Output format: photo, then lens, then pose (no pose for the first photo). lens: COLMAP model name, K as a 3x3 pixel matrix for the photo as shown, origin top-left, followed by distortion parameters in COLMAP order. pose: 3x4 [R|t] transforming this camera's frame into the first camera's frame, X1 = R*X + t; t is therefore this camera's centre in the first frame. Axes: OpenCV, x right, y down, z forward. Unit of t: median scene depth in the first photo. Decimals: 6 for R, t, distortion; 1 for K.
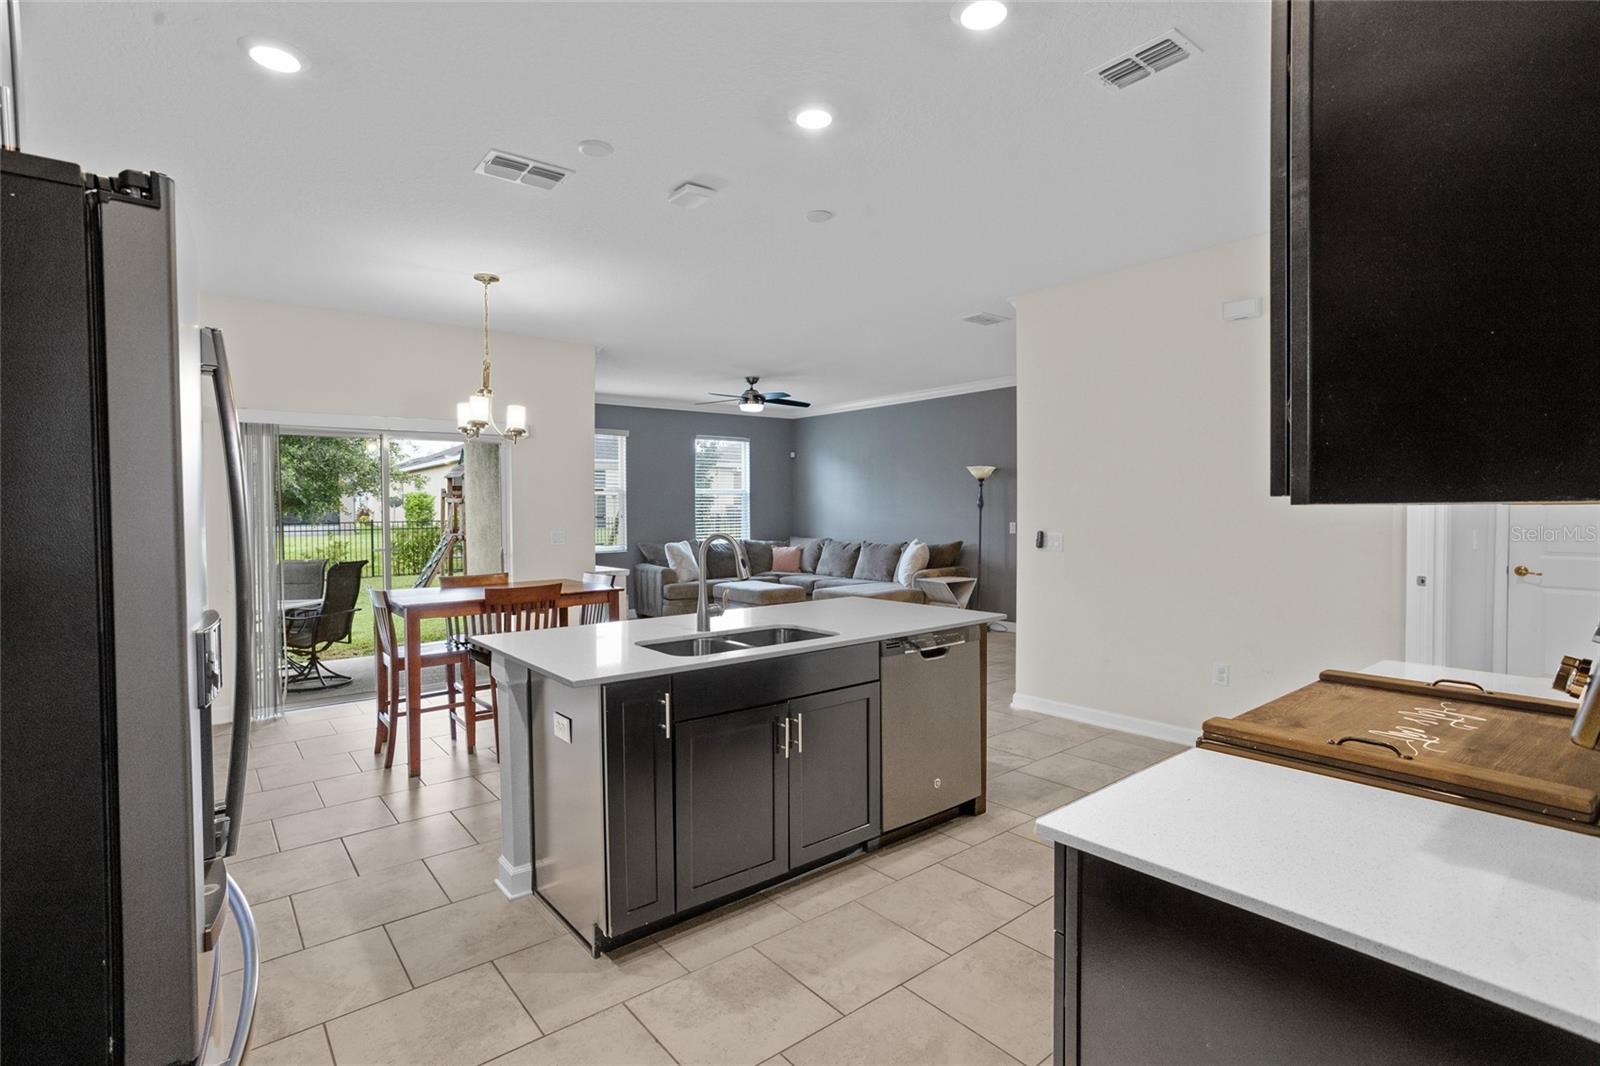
lens RADIAL K [[785.8, 0, 804.5], [0, 785.8, 523.4], [0, 0, 1]] dist [-0.000713, -0.000057]
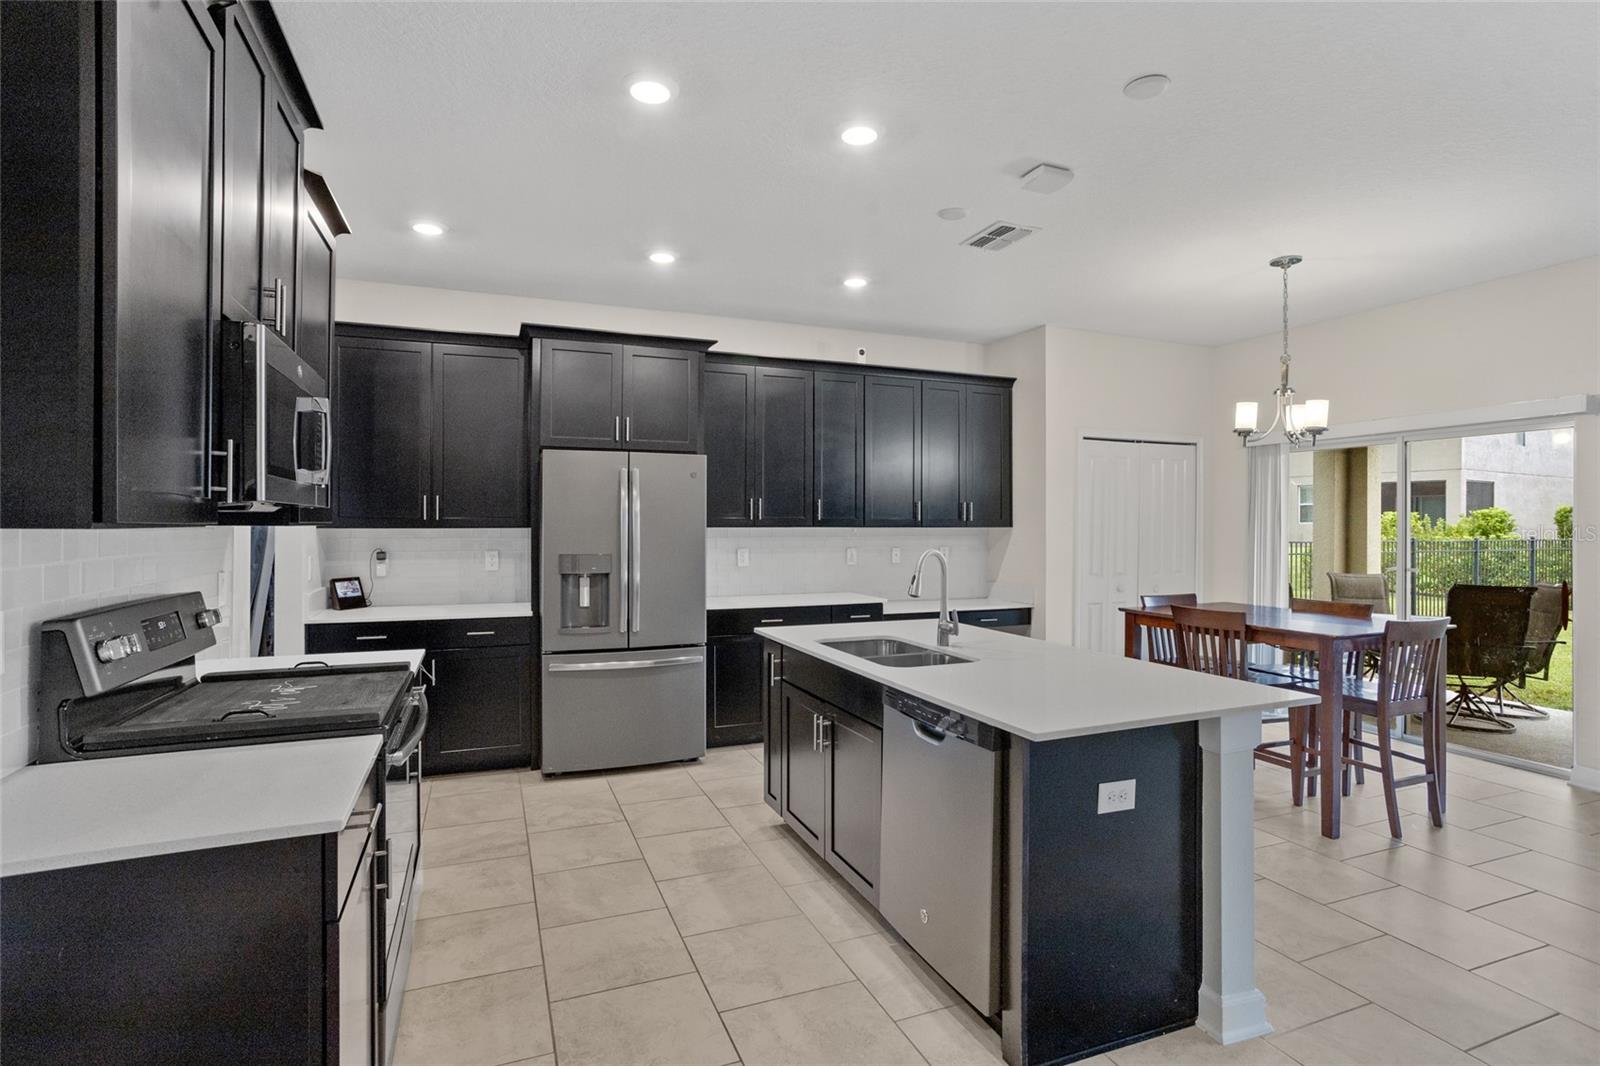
lens RADIAL K [[785.8, 0, 804.5], [0, 785.8, 523.4], [0, 0, 1]] dist [-0.000713, -0.000057]
pose [[-0.286978, 0.011047, -0.957873, 0.991839], [-0.024365, 0.999526, 0.018827, -0.039518], [0.957627, 0.028742, -0.286573, 1.232711]]
